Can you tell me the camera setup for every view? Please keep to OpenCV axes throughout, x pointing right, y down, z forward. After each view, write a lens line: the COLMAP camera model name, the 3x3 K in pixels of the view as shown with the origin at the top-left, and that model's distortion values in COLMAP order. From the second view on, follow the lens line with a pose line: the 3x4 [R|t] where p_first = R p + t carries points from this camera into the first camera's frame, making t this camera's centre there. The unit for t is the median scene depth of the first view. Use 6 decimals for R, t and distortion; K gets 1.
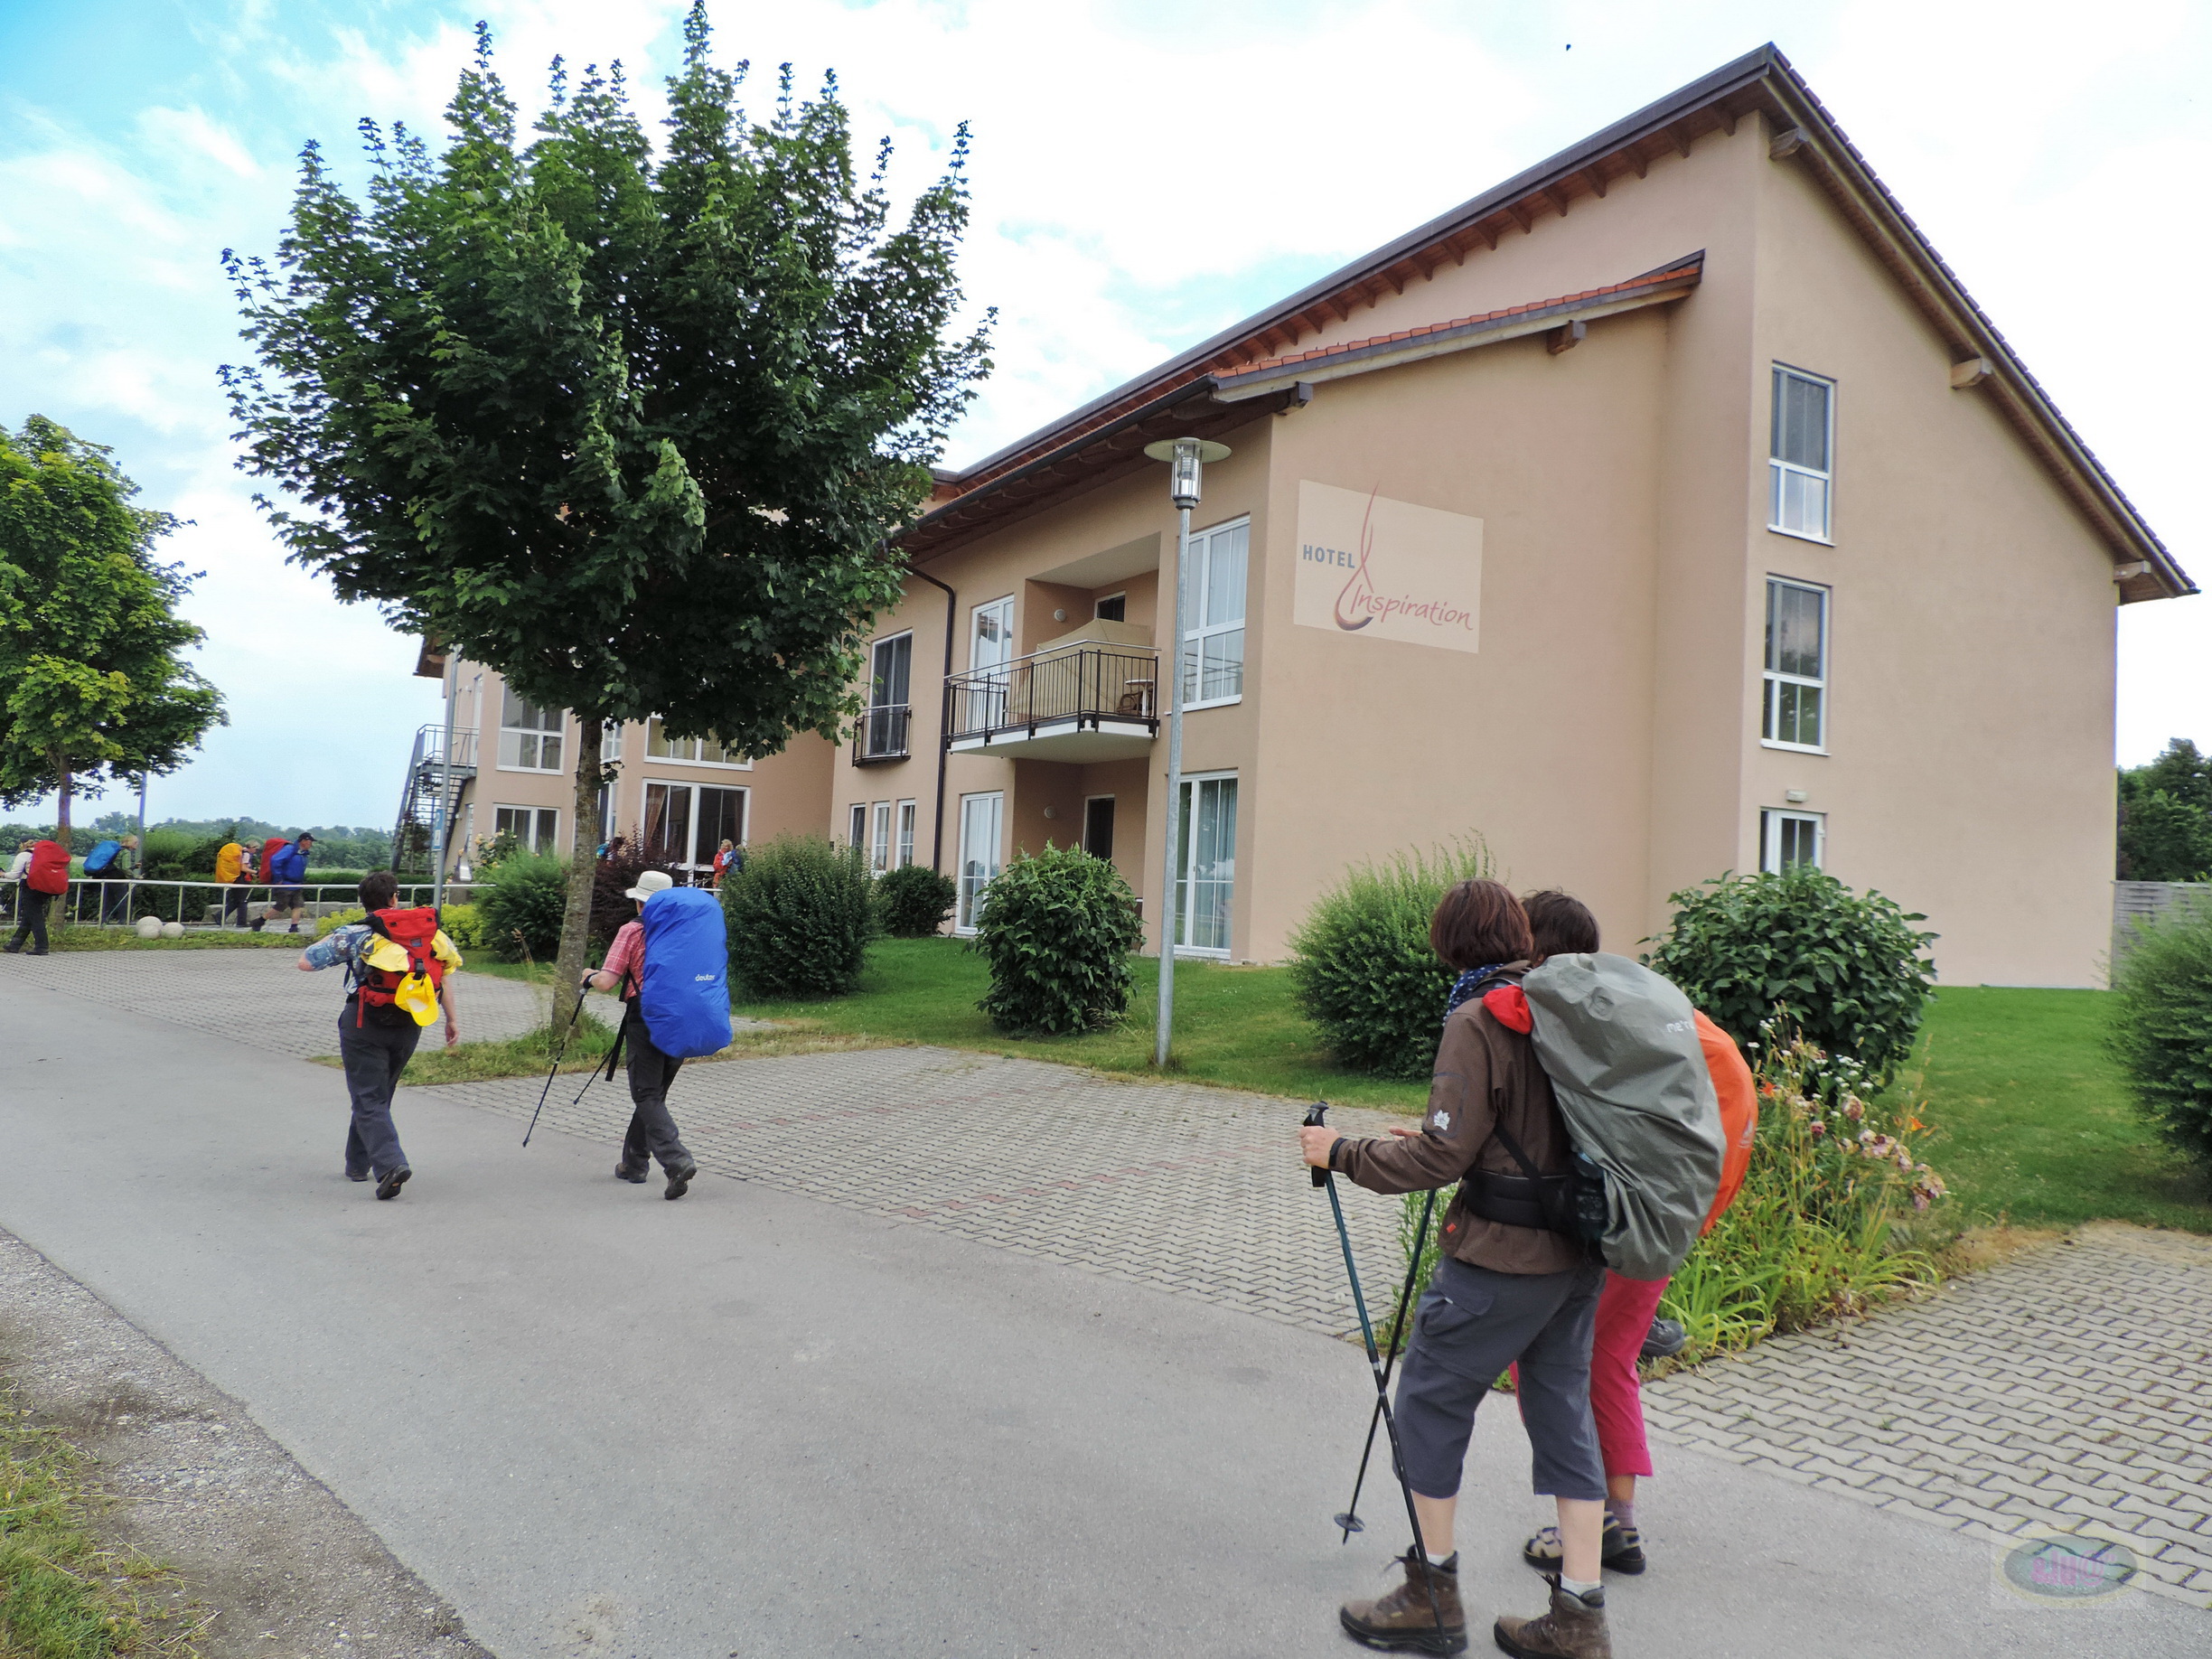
lens RADIAL K [[1591.0, 0, 1106.0], [0, 1591.0, 829.5], [0, 0, 1]] dist [-0.008311, -0.004310]
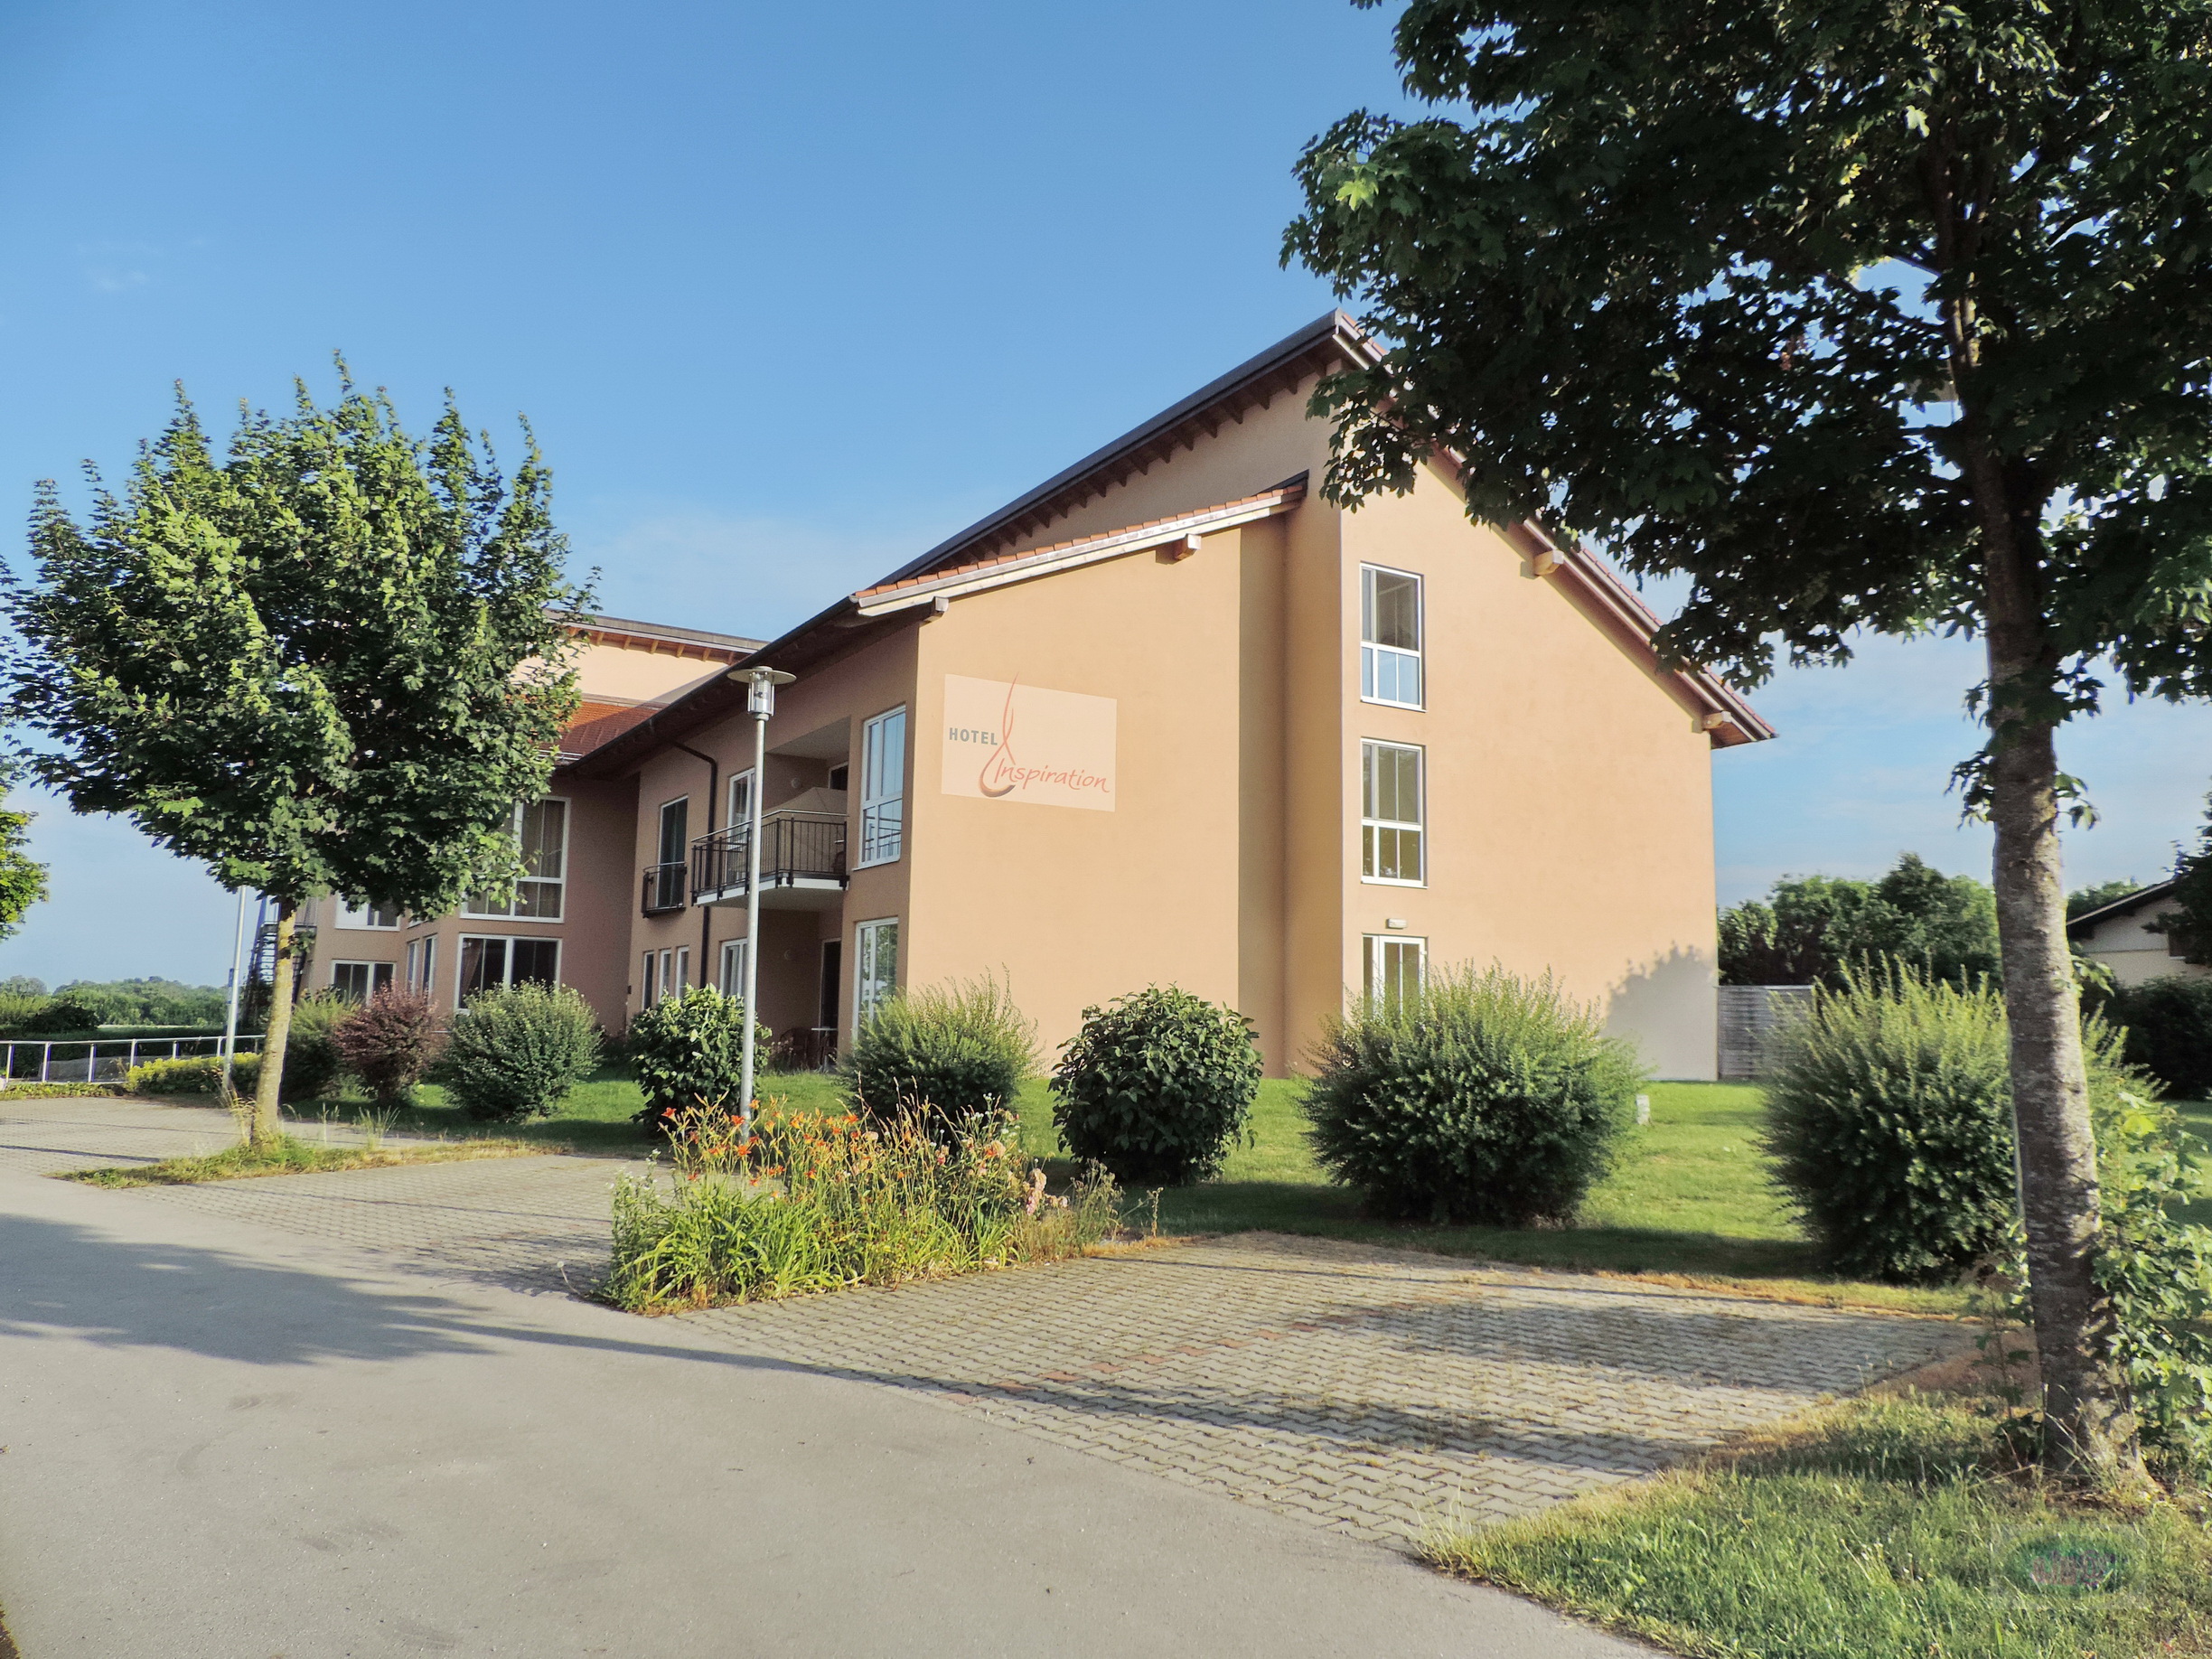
lens RADIAL K [[1591.0, 0, 1106.0], [0, 1591.0, 829.5], [0, 0, 1]] dist [-0.008311, -0.004310]
pose [[0.999107, -0.027503, 0.032061, 0.190468], [0.030041, 0.996216, -0.081561, -0.000588], [-0.029697, 0.082451, 0.996153, -0.186166]]
